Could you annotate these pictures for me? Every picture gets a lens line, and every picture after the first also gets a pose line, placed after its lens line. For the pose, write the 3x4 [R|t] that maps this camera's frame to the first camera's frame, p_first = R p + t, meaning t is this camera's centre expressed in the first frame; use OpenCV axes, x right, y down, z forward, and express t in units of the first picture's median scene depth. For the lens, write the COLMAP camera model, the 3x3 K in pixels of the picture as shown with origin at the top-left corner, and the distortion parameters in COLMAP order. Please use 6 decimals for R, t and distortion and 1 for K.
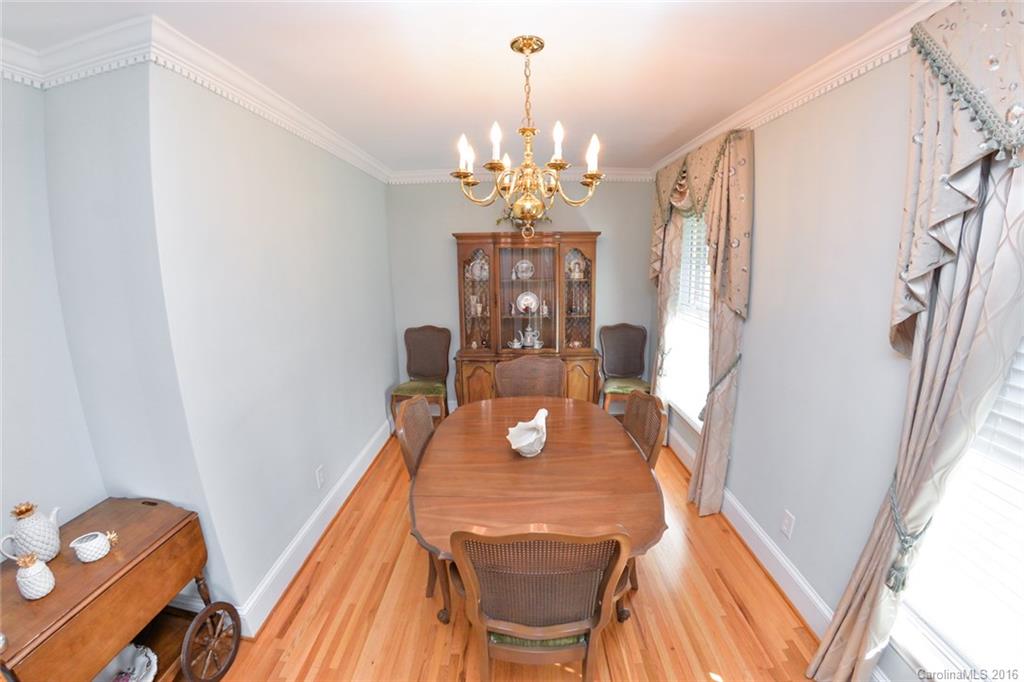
lens RADIAL K [[434.3, 0, 516.2], [0, 434.3, 345.2], [0, 0, 1]] dist [-0.147545, 0.020138]
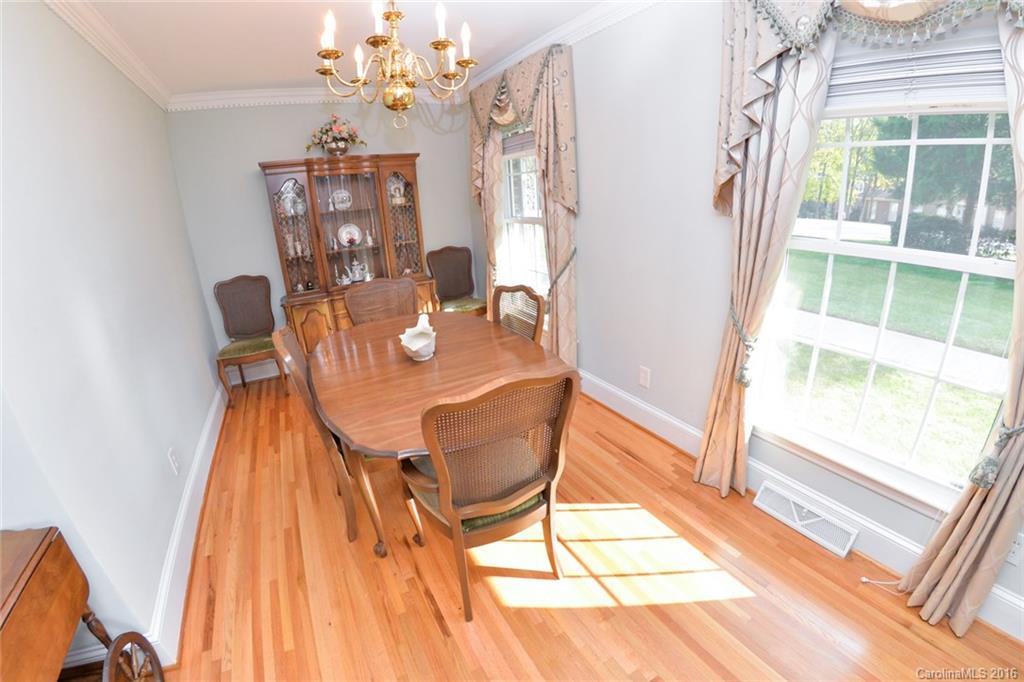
lens RADIAL K [[434.3, 0, 516.2], [0, 434.3, 345.2], [0, 0, 1]] dist [-0.147545, 0.020138]
pose [[0.860759, -0.201651, 0.467365, -0.225438], [0.153282, 0.978247, 0.139774, 0.103032], [-0.485384, -0.048673, 0.872945, 0.034405]]
